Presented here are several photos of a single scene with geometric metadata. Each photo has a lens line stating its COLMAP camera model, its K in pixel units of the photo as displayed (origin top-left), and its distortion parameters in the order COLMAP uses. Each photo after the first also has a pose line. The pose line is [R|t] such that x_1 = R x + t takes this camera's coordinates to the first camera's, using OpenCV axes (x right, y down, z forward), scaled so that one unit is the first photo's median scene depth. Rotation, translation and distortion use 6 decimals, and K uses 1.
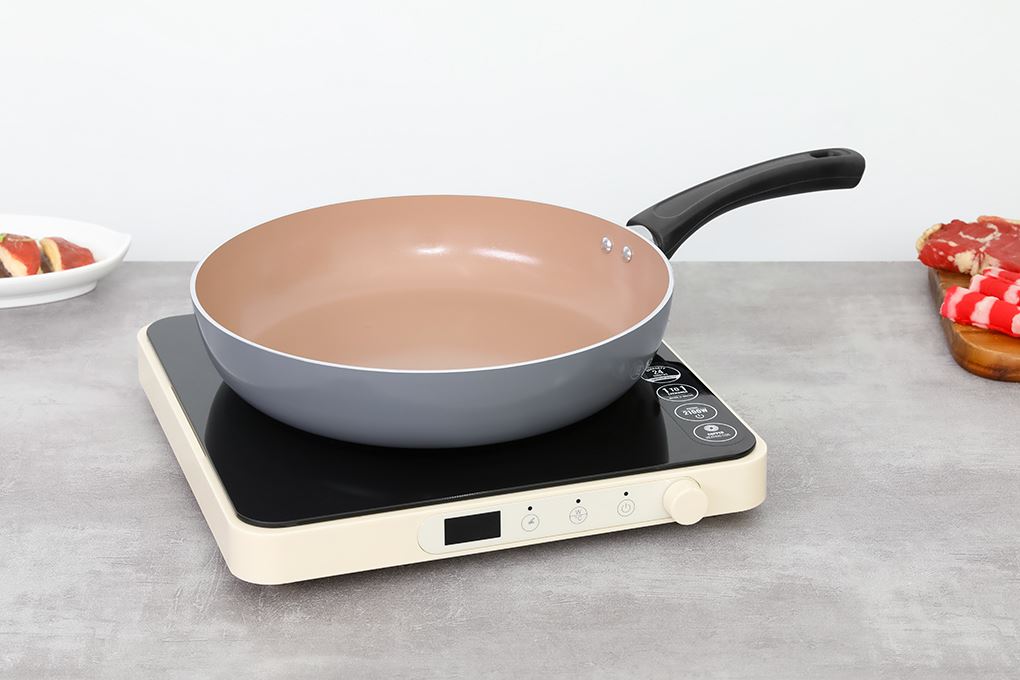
lens RADIAL K [[2038.6, 0, 510.0], [0, 2038.6, 340.0], [0, 0, 1]] dist [0.060434, 0.344843]
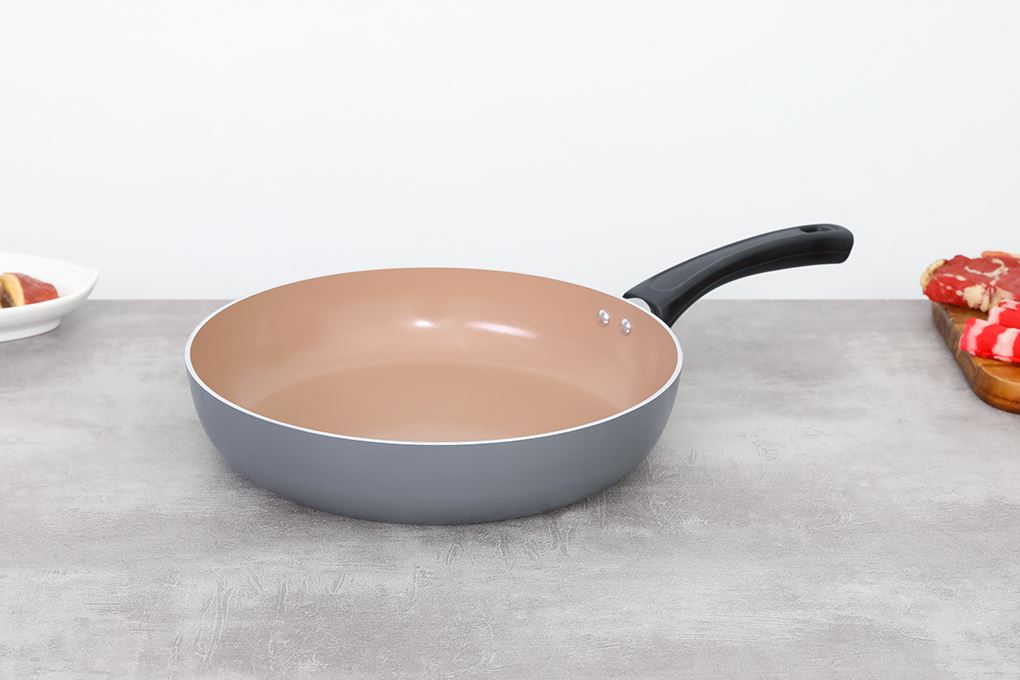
lens RADIAL K [[1943.1, 0, 510.0], [0, 1943.1, 340.0], [0, 0, 1]] dist [0.091081, 0.078352]
pose [[0.998437, -0.001394, 0.055870, -0.050755], [0.003881, 0.999005, -0.044432, 0.023983], [-0.055752, 0.044579, 0.997449, 0.103338]]
